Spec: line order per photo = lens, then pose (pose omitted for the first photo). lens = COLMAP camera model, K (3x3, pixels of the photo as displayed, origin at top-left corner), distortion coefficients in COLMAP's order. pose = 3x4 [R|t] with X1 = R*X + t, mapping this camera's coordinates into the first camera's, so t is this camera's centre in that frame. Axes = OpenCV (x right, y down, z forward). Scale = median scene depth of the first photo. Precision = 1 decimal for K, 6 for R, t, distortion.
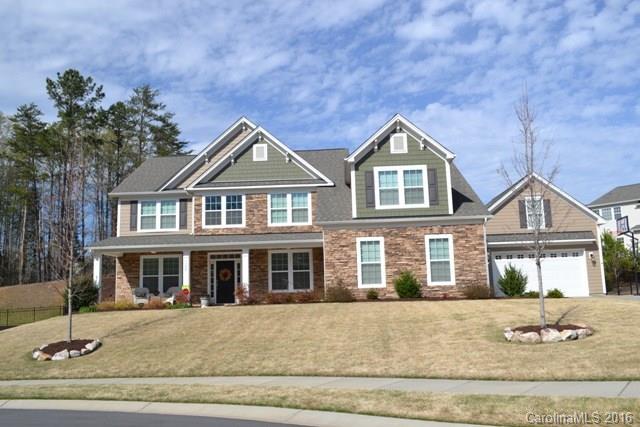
lens RADIAL K [[580.5, 0, 320.0], [0, 580.5, 213.5], [0, 0, 1]] dist [-0.064780, -0.005276]
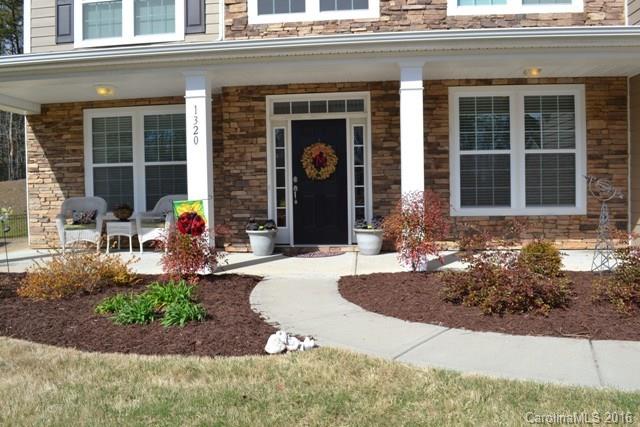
lens RADIAL K [[512.4, 0, 320.0], [0, 512.4, 213.5], [0, 0, 1]] dist [-0.085810, -0.002013]
pose [[0.998798, 0.011650, -0.047606, -0.145883], [-0.002387, 0.981747, 0.190177, 0.077704], [0.048952, -0.189834, 0.980595, 0.688455]]
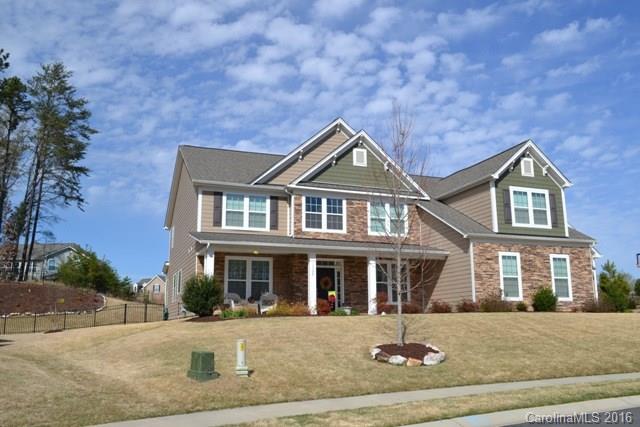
lens RADIAL K [[531.5, 0, 320.0], [0, 531.5, 213.5], [0, 0, 1]] dist [-0.082987, -0.000990]
pose [[0.918632, 0.101721, 0.381796, -0.496463], [-0.081460, 0.994292, -0.068906, 0.053743], [-0.386625, 0.032199, 0.921675, 0.218074]]
